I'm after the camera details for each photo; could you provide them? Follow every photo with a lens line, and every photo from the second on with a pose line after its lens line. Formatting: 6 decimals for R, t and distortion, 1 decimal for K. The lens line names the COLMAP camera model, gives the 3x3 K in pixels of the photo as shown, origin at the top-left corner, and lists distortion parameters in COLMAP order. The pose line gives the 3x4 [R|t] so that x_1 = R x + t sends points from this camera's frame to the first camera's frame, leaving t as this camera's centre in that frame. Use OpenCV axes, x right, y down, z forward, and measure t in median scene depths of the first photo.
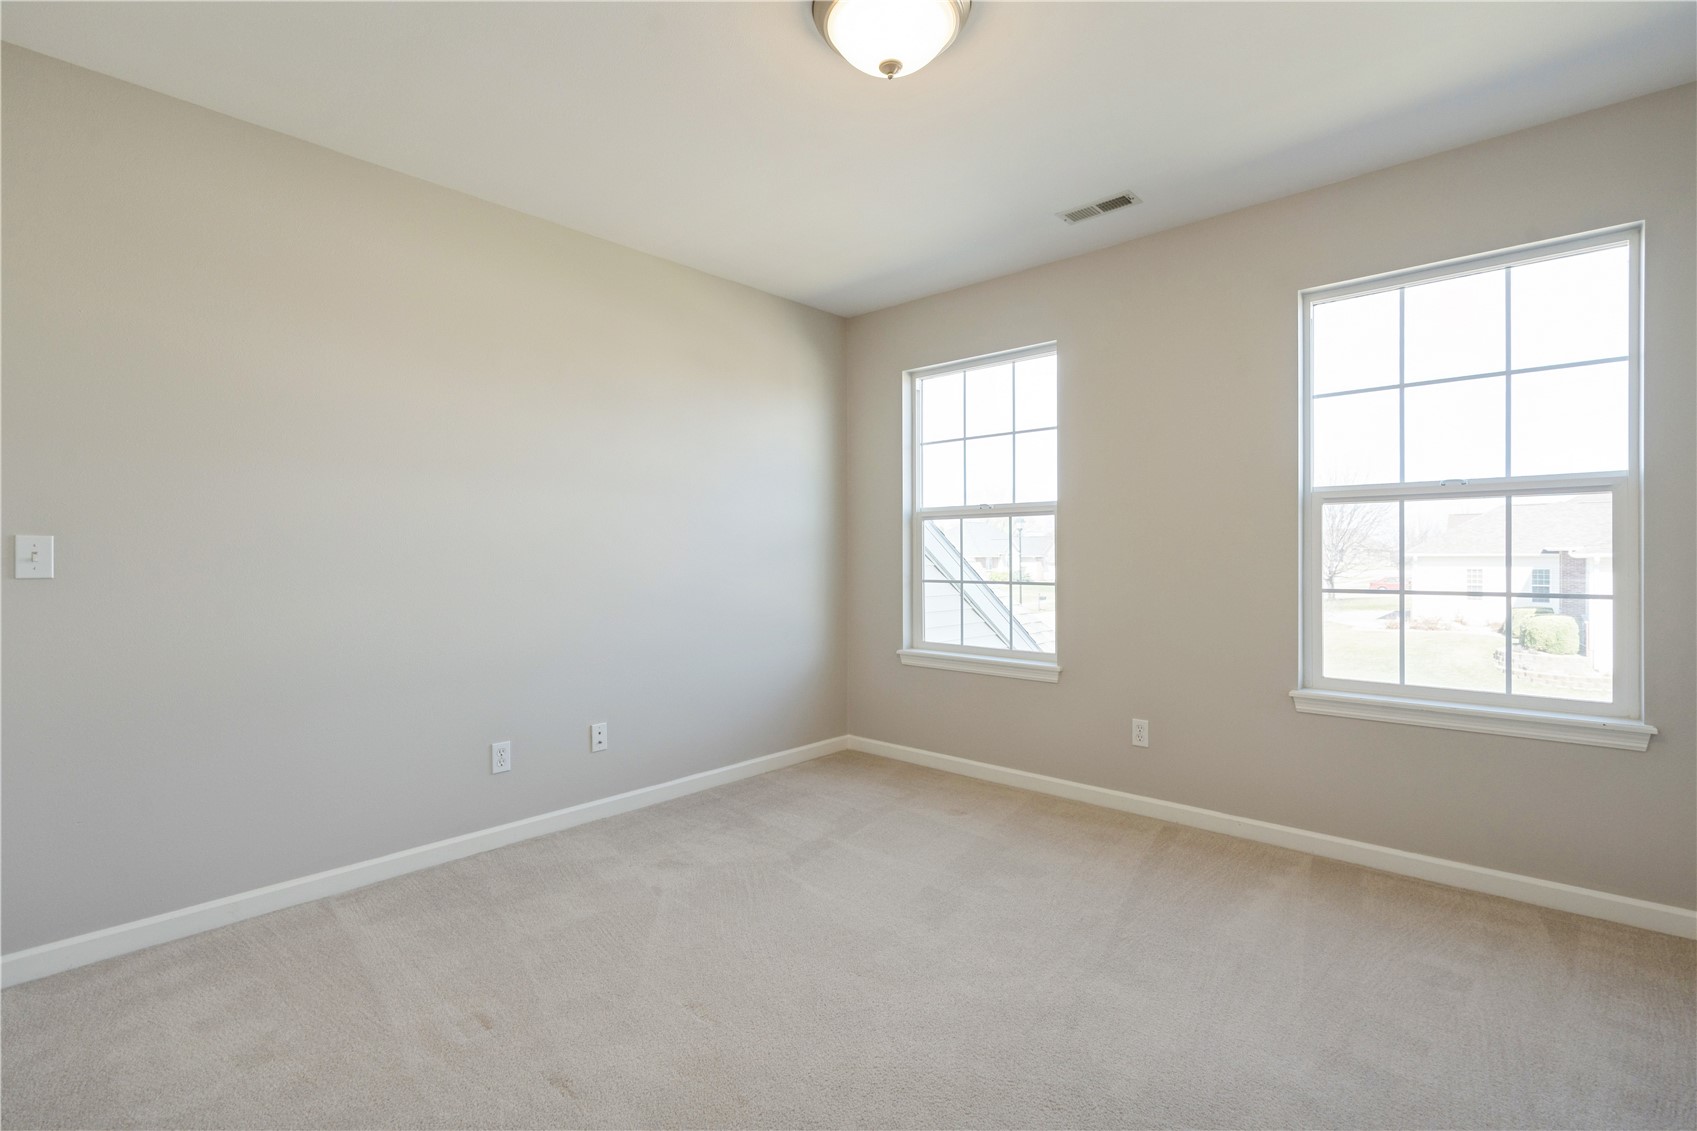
lens RADIAL K [[766.3, 0, 857.3], [0, 766.3, 556.5], [0, 0, 1]] dist [-0.002878, -0.000317]
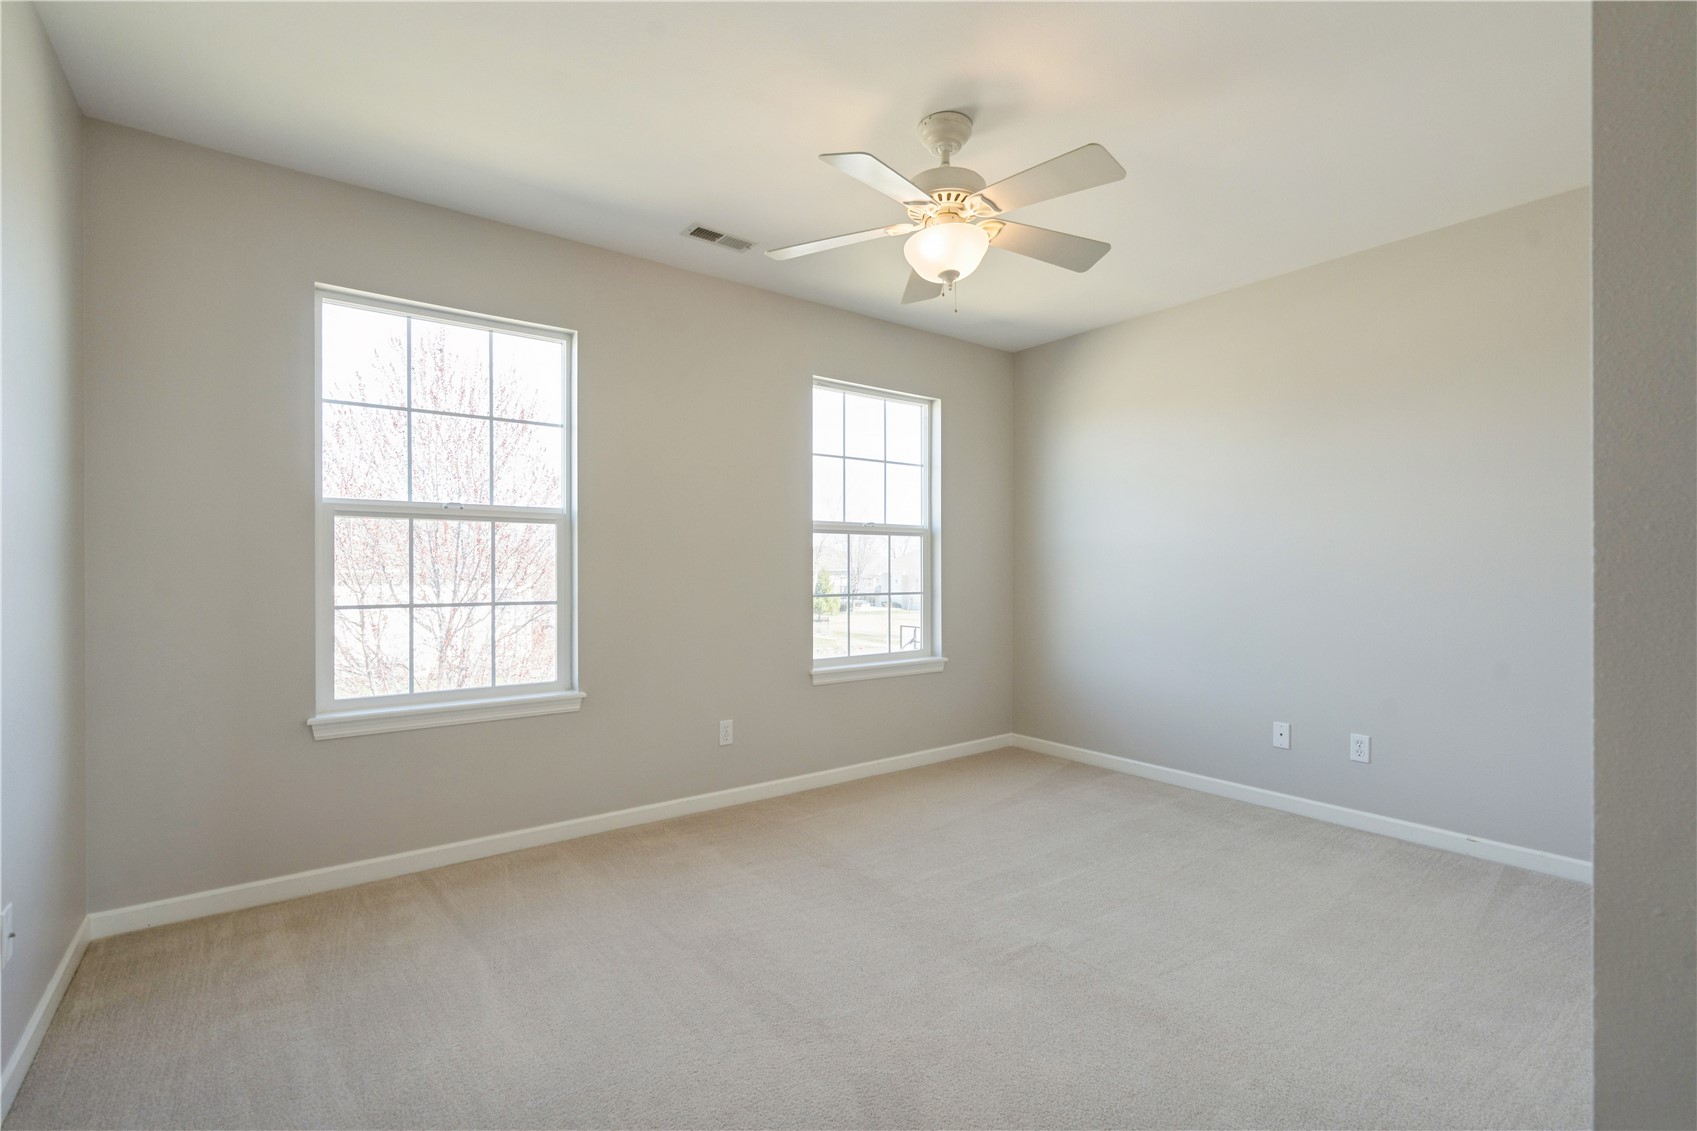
lens RADIAL K [[774.9, 0, 851.0], [0, 774.9, 570.9], [0, 0, 1]] dist [0.000192, -0.000018]
pose [[0.191849, 0.000289, 0.981424, -0.340793], [0.001233, 0.999999, -0.000535, 0.000410], [-0.981424, 0.001313, 0.191849, 0.302971]]
